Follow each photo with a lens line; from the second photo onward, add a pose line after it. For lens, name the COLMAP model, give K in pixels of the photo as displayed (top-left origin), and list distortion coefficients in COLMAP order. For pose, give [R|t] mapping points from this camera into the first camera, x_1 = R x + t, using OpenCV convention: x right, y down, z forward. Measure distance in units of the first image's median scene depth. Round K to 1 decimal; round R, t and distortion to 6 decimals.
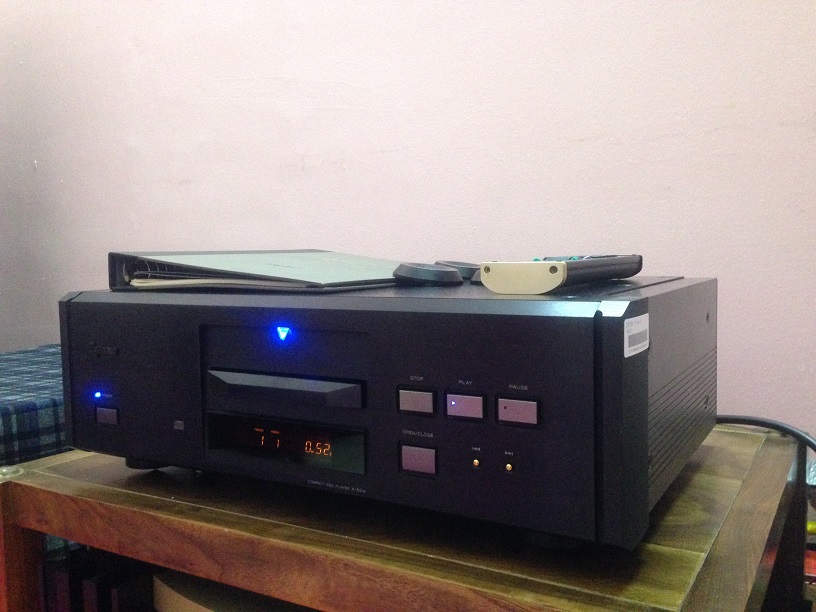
lens RADIAL K [[768.0, 0, 408.0], [0, 768.0, 304.9], [0, 0, 1]] dist [0.040621, 0.000000]
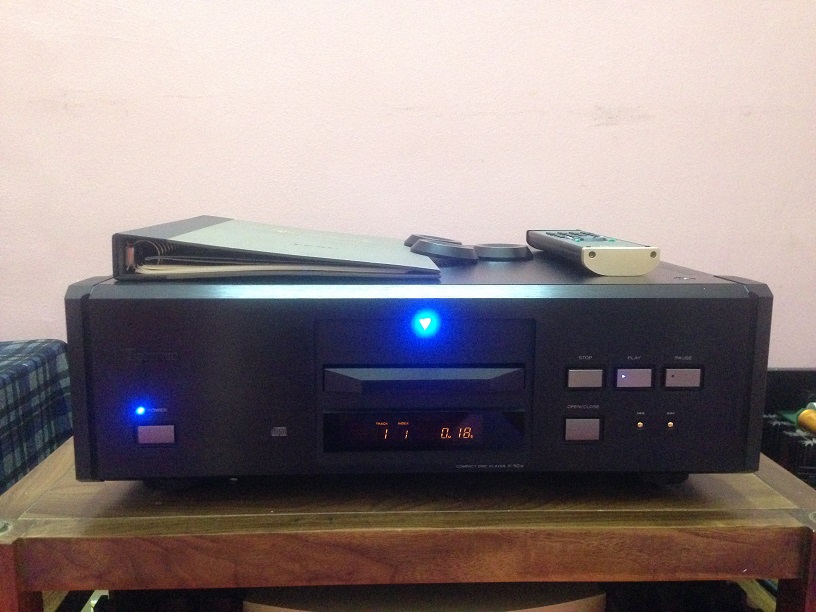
lens RADIAL K [[768.0, 0, 408.3], [0, 768.0, 306.8], [0, 0, 1]] dist [0.040621, 0.000000]
pose [[0.831899, -0.065763, 0.551017, -0.773289], [0.018359, 0.995671, 0.091114, -0.079877], [-0.554624, -0.065682, 0.829505, 0.216237]]
